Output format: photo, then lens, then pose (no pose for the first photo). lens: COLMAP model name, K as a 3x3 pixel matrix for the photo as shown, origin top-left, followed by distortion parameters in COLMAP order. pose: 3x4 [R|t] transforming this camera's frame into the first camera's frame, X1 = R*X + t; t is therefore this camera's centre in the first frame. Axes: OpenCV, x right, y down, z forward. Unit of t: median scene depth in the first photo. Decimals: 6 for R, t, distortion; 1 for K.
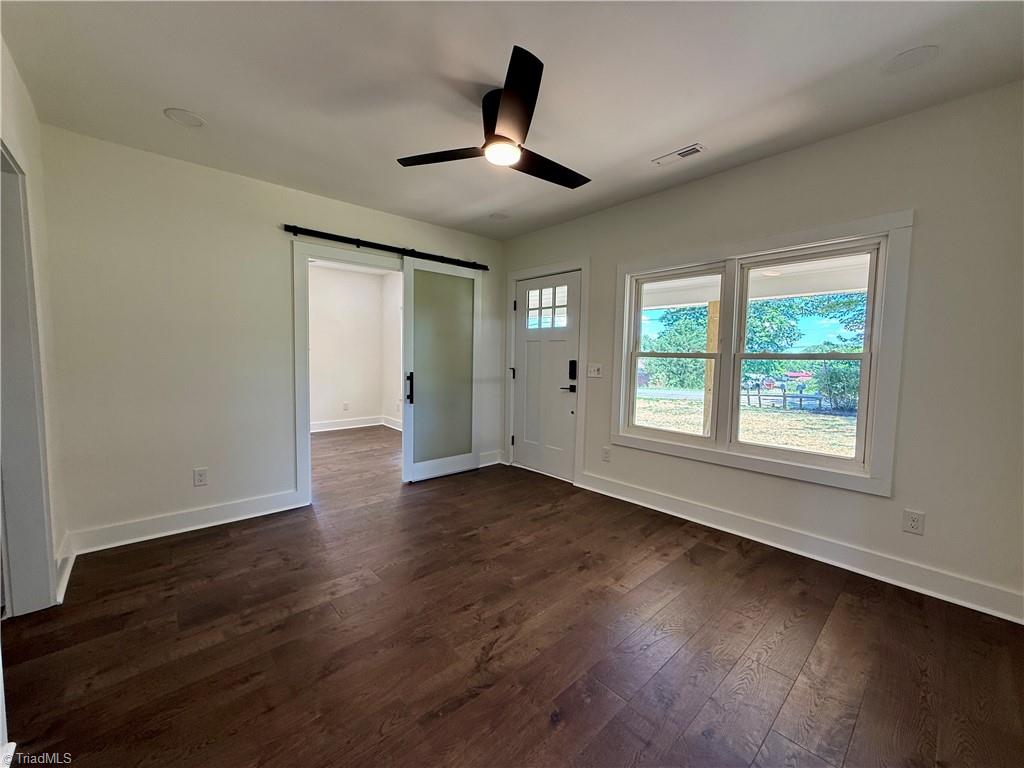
lens RADIAL K [[411.2, 0, 510.6], [0, 411.2, 380.4], [0, 0, 1]] dist [0.002110, 0.000015]
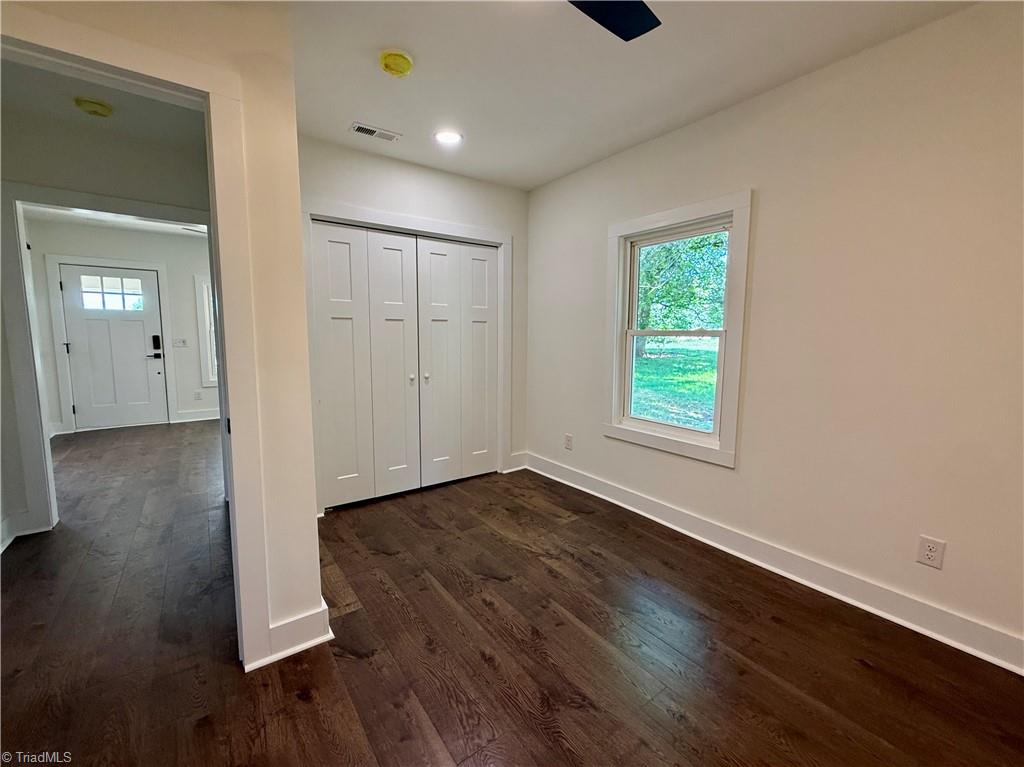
lens RADIAL K [[411.2, 0, 509.9], [0, 411.2, 379.4], [0, 0, 1]] dist [0.002110, 0.000015]
pose [[0.090683, -0.115773, 0.989128, -1.128097], [0.063174, 0.991888, 0.110304, 0.020539], [-0.993874, 0.052484, 0.097261, -0.316597]]
